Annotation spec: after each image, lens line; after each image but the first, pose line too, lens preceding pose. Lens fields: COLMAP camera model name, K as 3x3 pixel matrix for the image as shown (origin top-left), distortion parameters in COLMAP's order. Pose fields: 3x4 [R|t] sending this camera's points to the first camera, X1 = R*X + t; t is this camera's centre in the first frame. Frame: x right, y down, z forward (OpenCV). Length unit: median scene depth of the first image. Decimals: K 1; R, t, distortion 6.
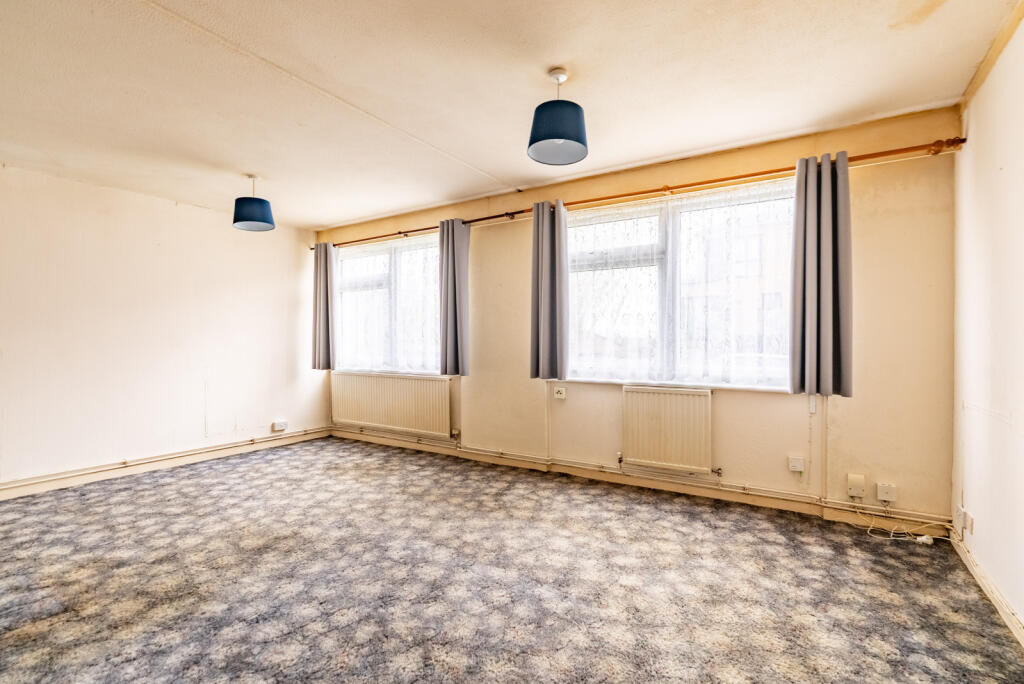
lens RADIAL K [[473.5, 0, 518.1], [0, 473.5, 340.3], [0, 0, 1]] dist [-0.018656, -0.000028]
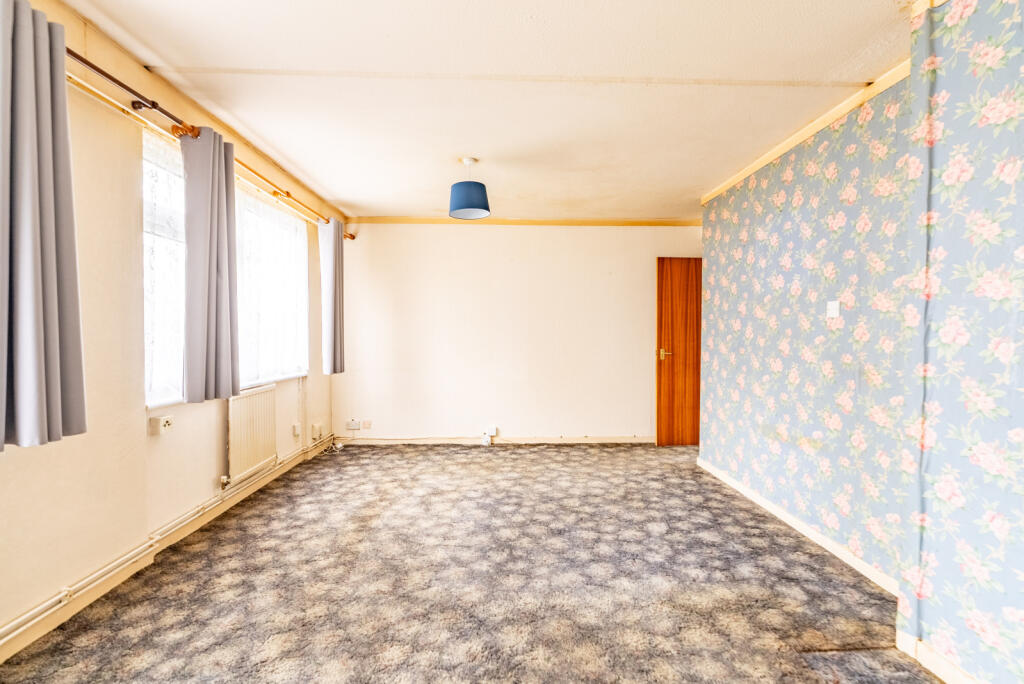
lens RADIAL K [[473.5, 0, 516.4], [0, 473.5, 344.6], [0, 0, 1]] dist [-0.018656, -0.000028]
pose [[-0.563230, -0.022785, 0.825986, -0.909270], [-0.006388, 0.999710, 0.023221, -0.018075], [-0.826276, 0.007803, -0.563212, 1.269332]]
